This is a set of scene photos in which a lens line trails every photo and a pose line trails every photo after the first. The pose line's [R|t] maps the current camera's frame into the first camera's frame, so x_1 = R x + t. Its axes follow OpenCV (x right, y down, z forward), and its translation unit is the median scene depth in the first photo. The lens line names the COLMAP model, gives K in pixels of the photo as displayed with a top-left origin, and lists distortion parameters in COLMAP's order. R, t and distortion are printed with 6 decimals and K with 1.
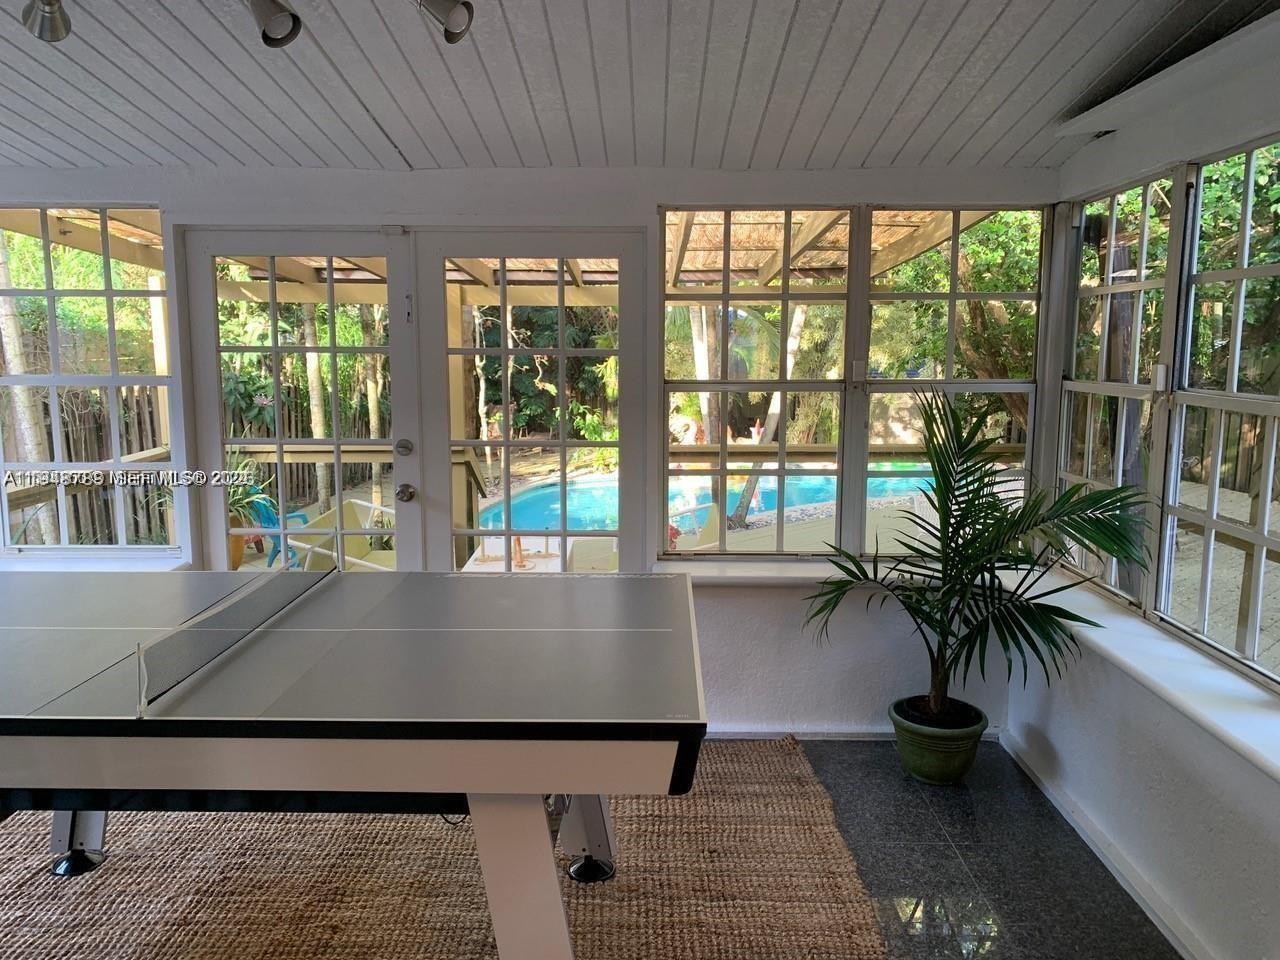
lens RADIAL K [[978.5, 0, 632.7], [0, 978.5, 482.1], [0, 0, 1]] dist [0.010865, -0.014866]
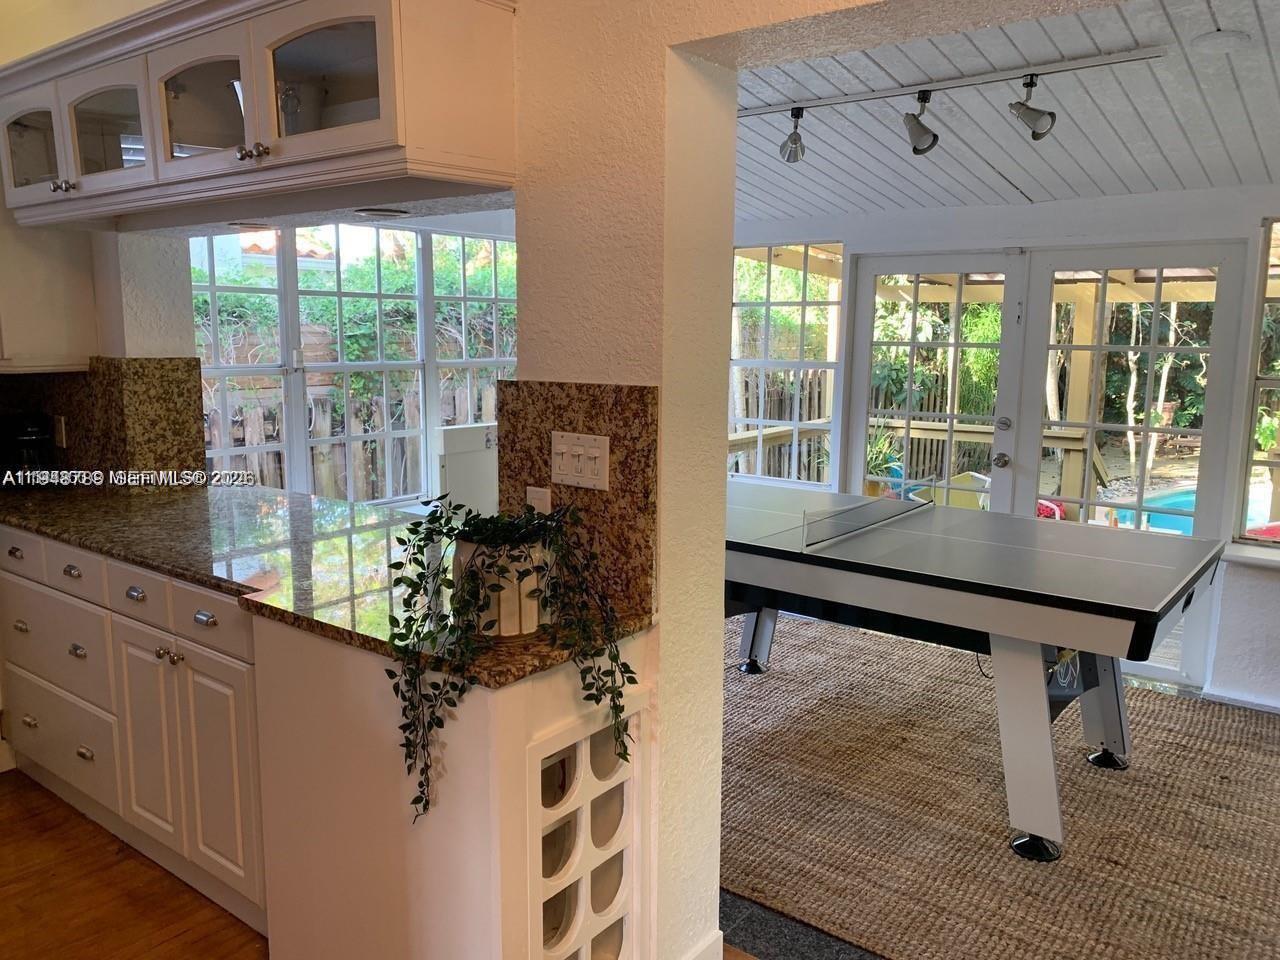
lens RADIAL K [[978.5, 0, 632.7], [0, 978.5, 482.1], [0, 0, 1]] dist [0.010865, -0.014866]
pose [[0.800074, 0.097818, -0.591873, 0.089861], [-0.091871, 0.994957, 0.040247, 0.021347], [0.592825, 0.022175, 0.805026, -0.192305]]
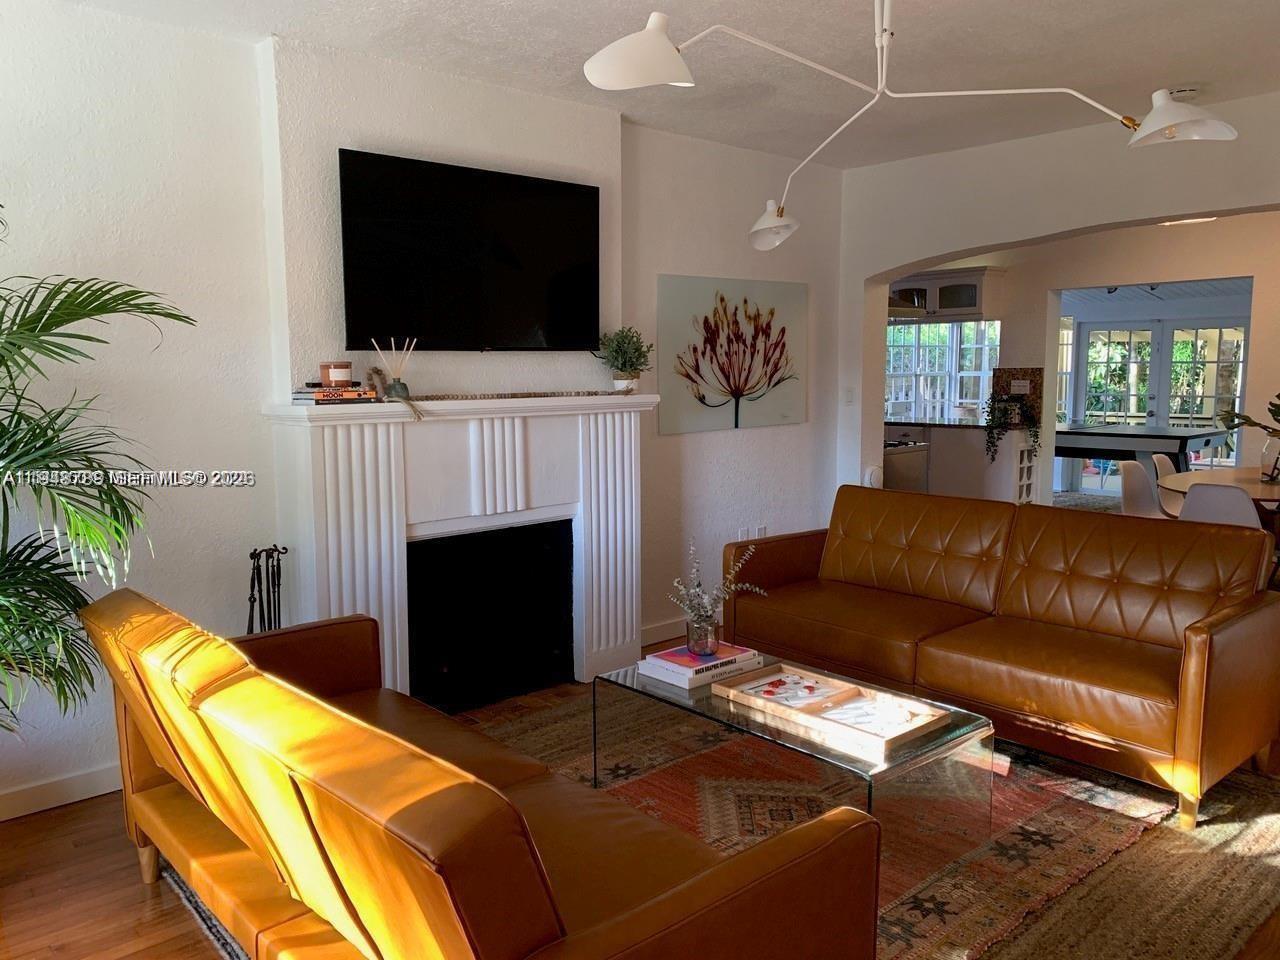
lens RADIAL K [[975.3, 0, 640.0], [0, 975.3, 480.0], [0, 0, 1]] dist [0.003857, -0.004335]
pose [[0.688730, 0.076186, -0.721004, 0.516695], [-0.095036, 0.995370, 0.014396, 0.195943], [0.718762, 0.058606, 0.692781, -1.291118]]
